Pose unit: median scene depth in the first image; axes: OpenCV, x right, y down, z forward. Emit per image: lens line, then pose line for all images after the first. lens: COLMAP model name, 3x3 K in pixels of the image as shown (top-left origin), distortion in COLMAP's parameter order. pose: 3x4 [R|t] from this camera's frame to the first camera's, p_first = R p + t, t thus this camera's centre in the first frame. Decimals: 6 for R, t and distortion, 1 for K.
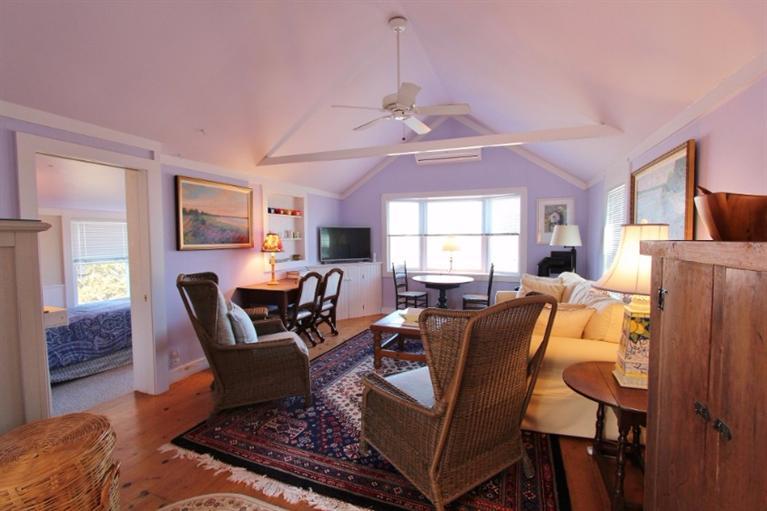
lens RADIAL K [[352.3, 0, 381.2], [0, 352.3, 259.2], [0, 0, 1]] dist [-0.013817, 0.001020]
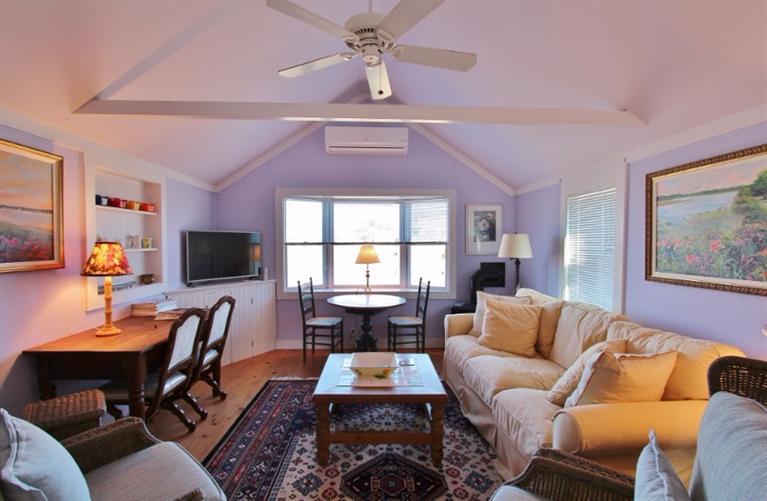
lens RADIAL K [[357.9, 0, 380.3], [0, 357.9, 253.5], [0, 0, 1]] dist [-0.020557, 0.004660]
pose [[0.917062, -0.006111, 0.398698, -0.143077], [0.019219, 0.999398, -0.028888, -0.030808], [-0.398281, 0.034155, 0.916627, 0.334069]]
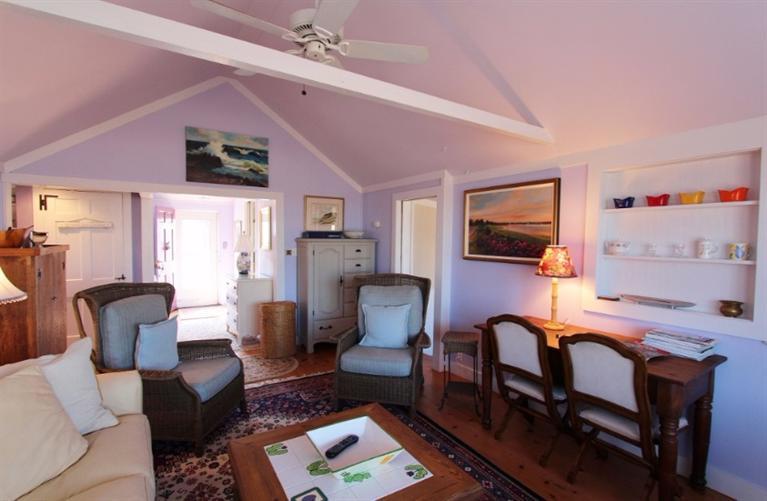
lens RADIAL K [[357.9, 0, 380.6], [0, 357.9, 250.5], [0, 0, 1]] dist [-0.020557, 0.004660]
pose [[-0.592776, 0.023829, -0.805014, 0.377432], [-0.061076, 0.995354, 0.074437, -0.093890], [0.803048, 0.093291, -0.588567, 1.149160]]
